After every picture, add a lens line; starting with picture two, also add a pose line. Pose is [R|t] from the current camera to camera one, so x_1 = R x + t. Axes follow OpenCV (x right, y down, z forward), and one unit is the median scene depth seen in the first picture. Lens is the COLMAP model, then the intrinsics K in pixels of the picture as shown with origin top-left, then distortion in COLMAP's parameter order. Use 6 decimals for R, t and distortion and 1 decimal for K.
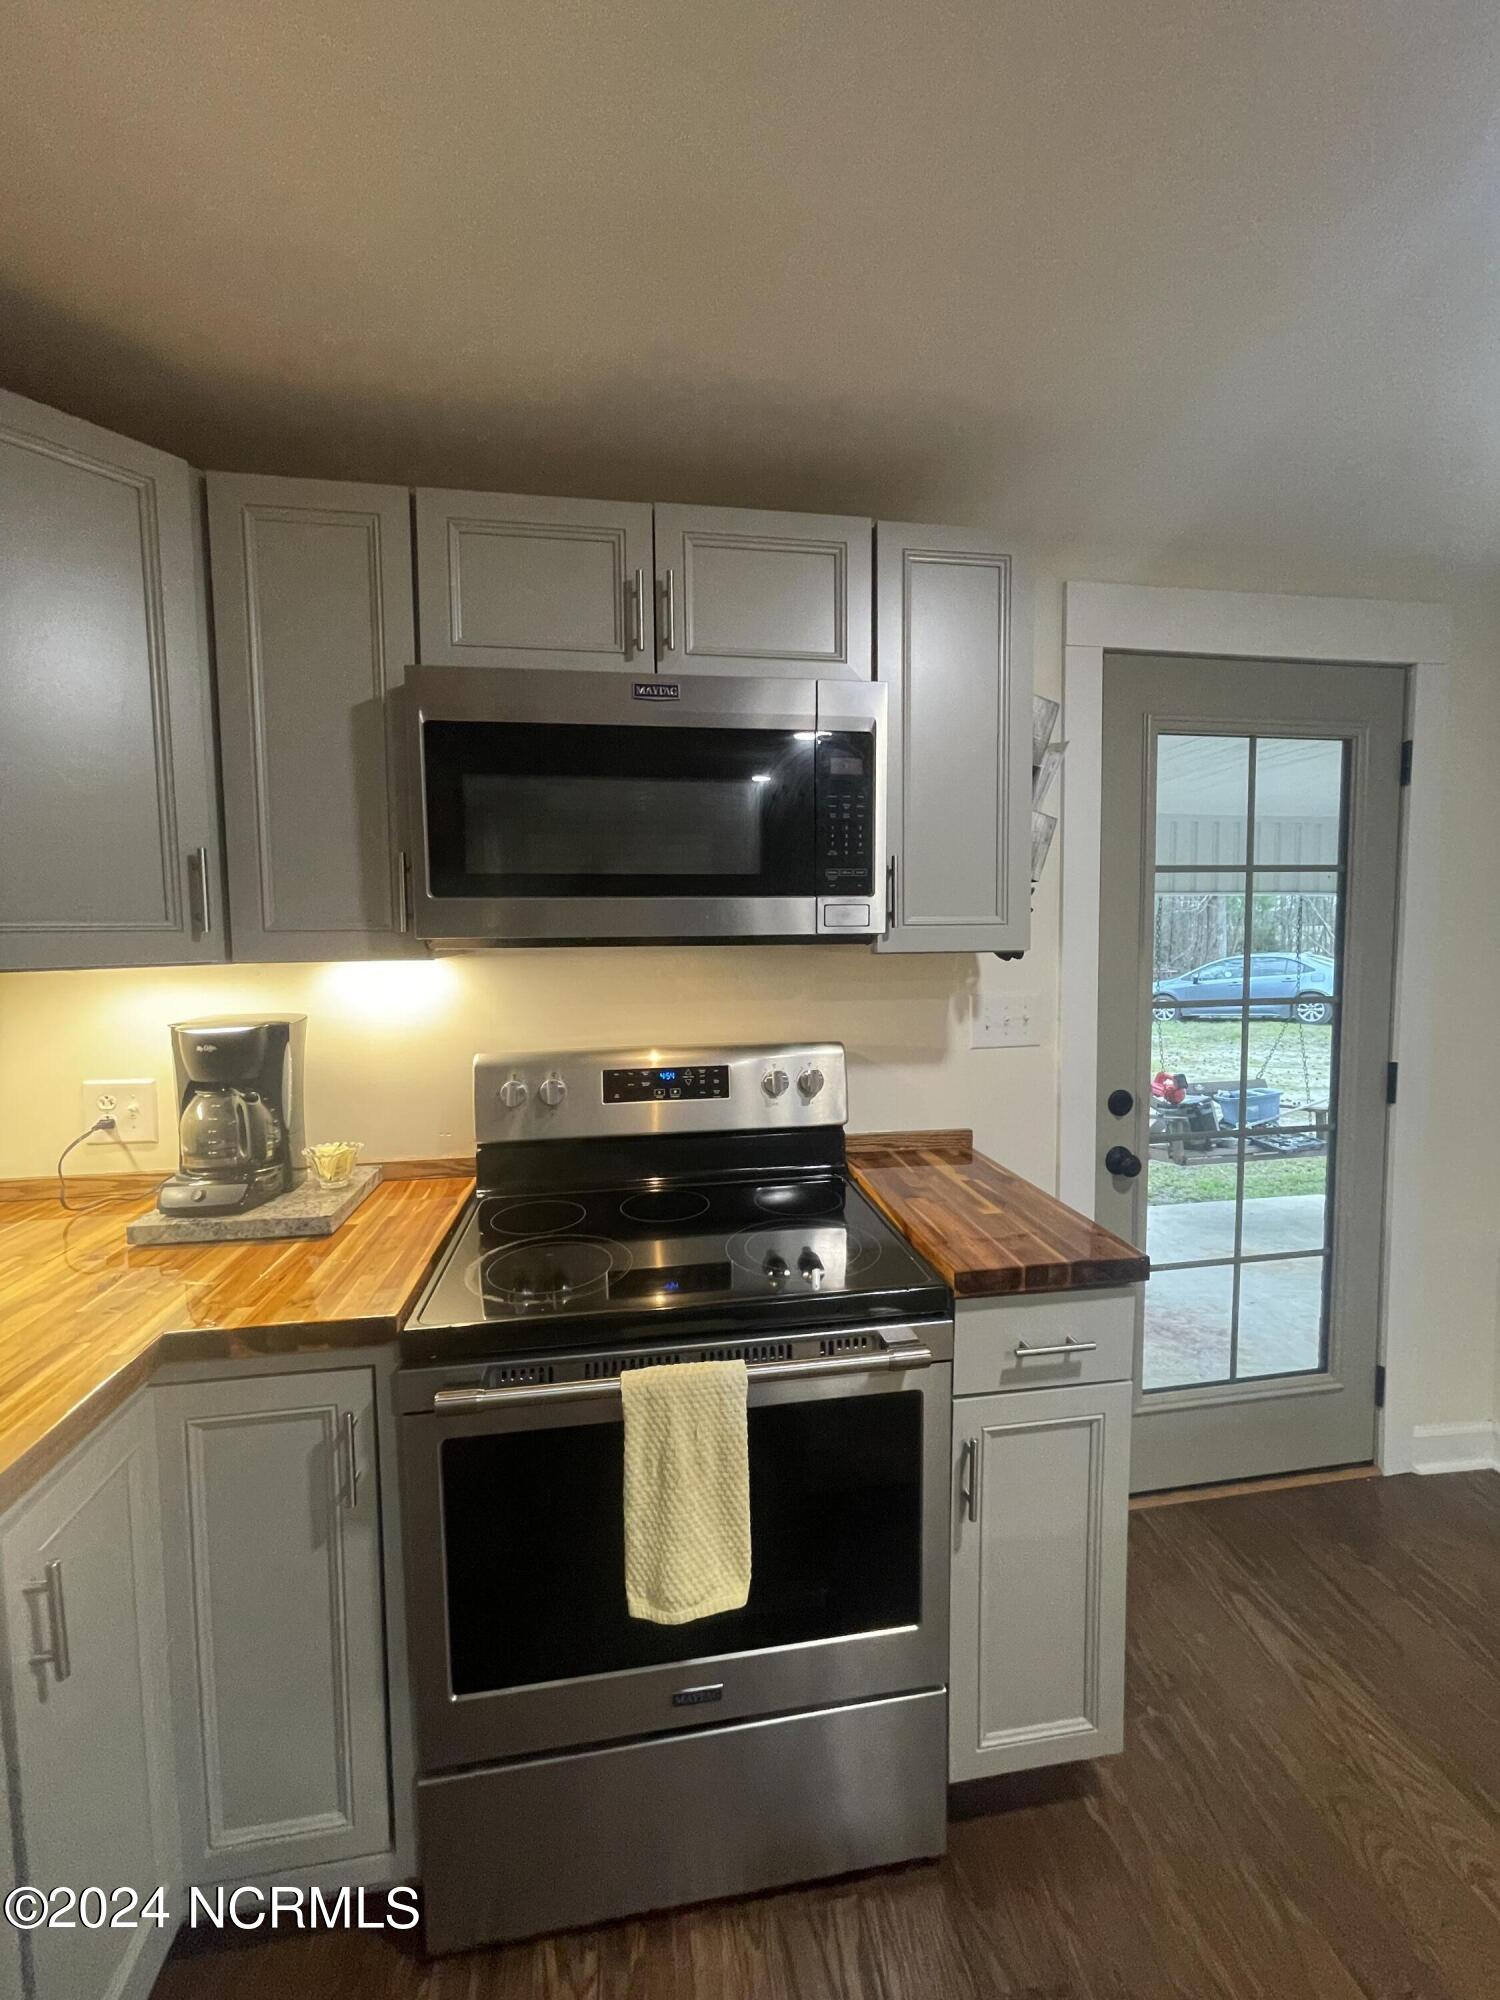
lens RADIAL K [[800.1, 0, 738.6], [0, 800.1, 980.4], [0, 0, 1]] dist [0.001890, 0.000152]
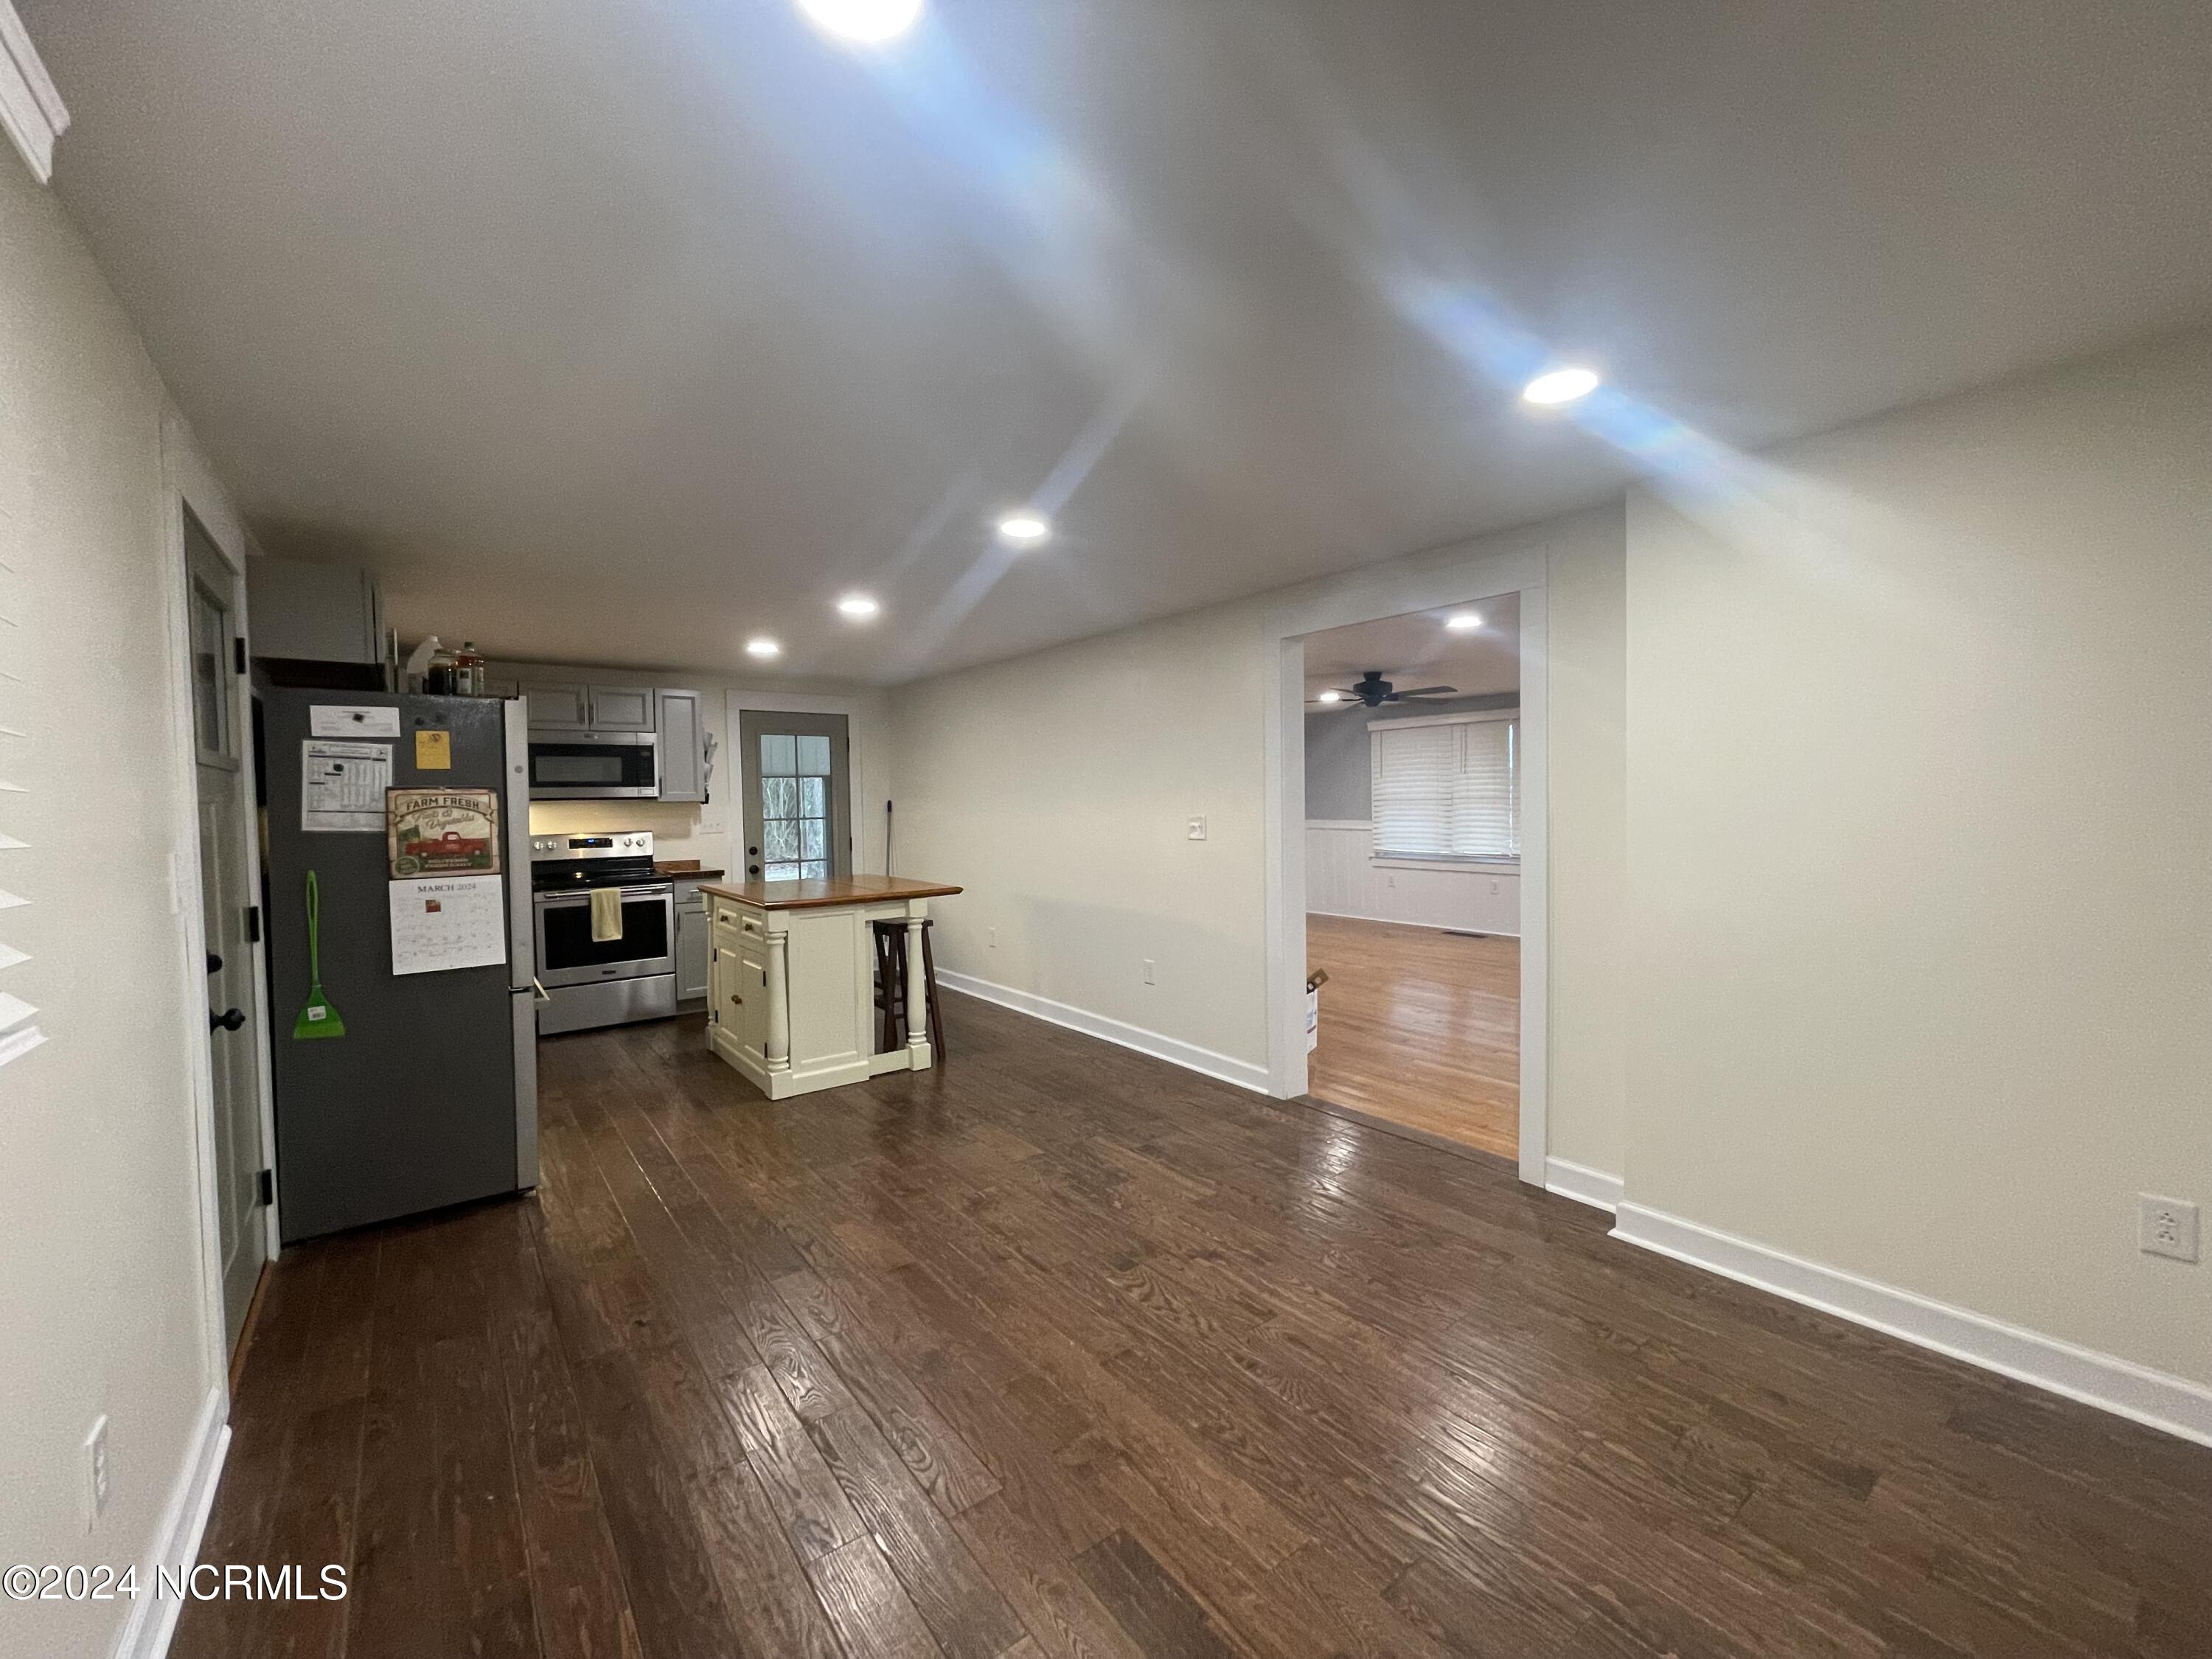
lens RADIAL K [[898.6, 0, 1091.1], [0, 898.6, 826.5], [0, 0, 1]] dist [0.000844, -0.000015]
pose [[0.876961, -0.019316, 0.480174, -0.064472], [0.036616, 0.998973, -0.026687, 0.244341], [-0.479165, 0.040986, 0.876767, -3.333831]]
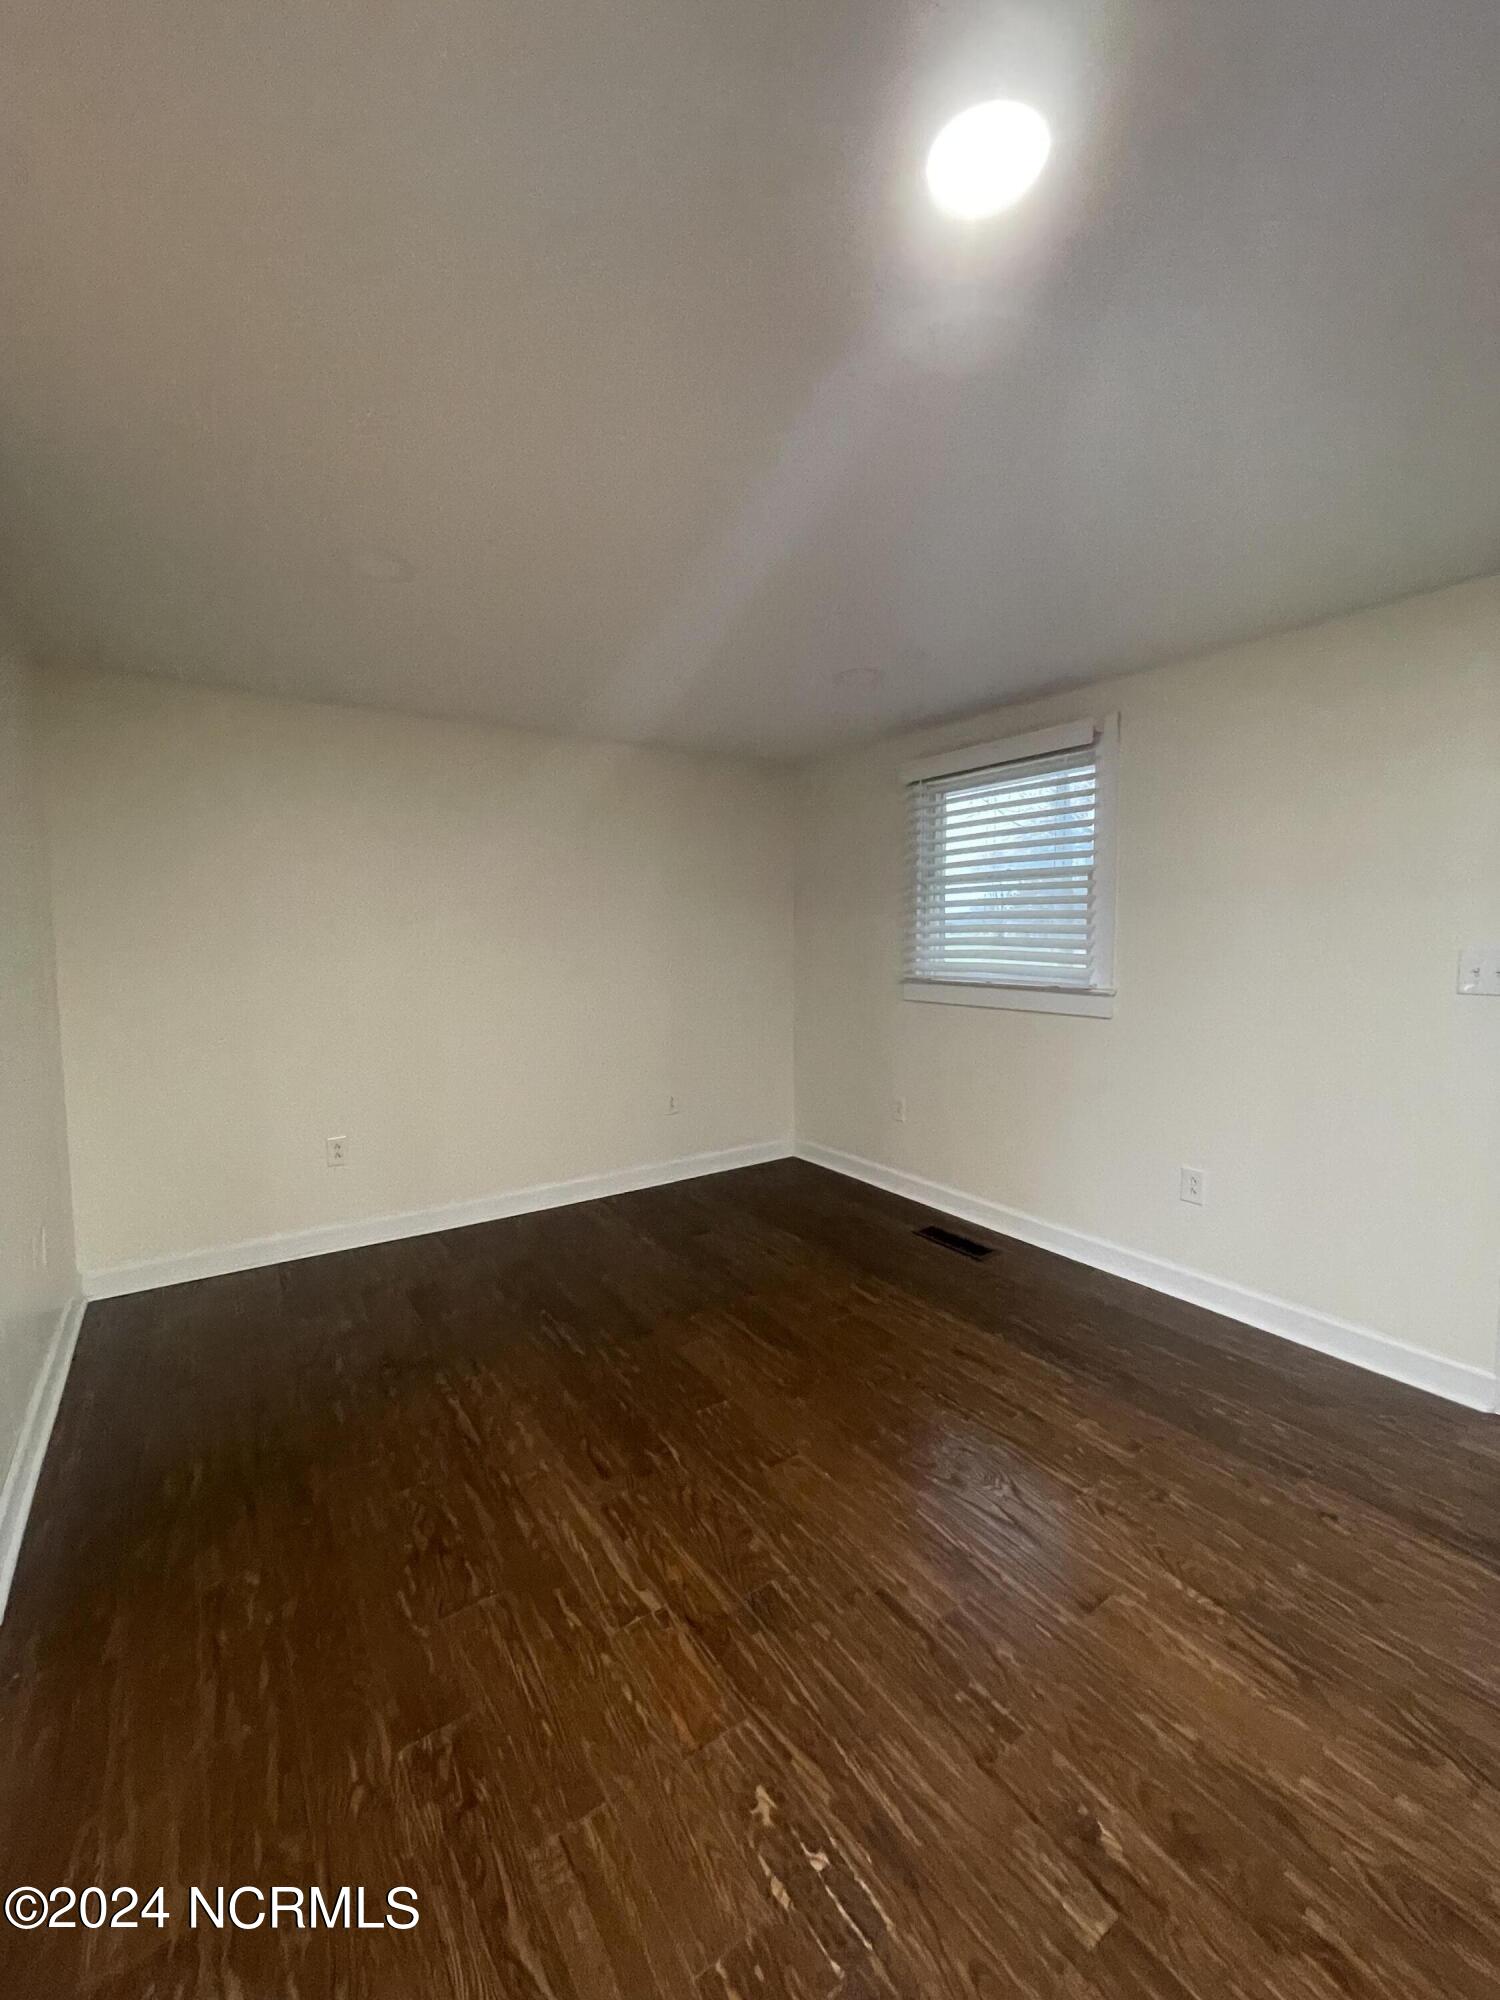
lens RADIAL K [[812.5, 0, 755.6], [0, 812.5, 994.2], [0, 0, 1]] dist [0.000844, -0.000015]
pose [[-0.893756, 0.041762, -0.446605, 1.266613], [-0.019527, 0.991090, 0.131755, 0.108802], [0.448128, 0.126478, -0.884977, -0.963582]]
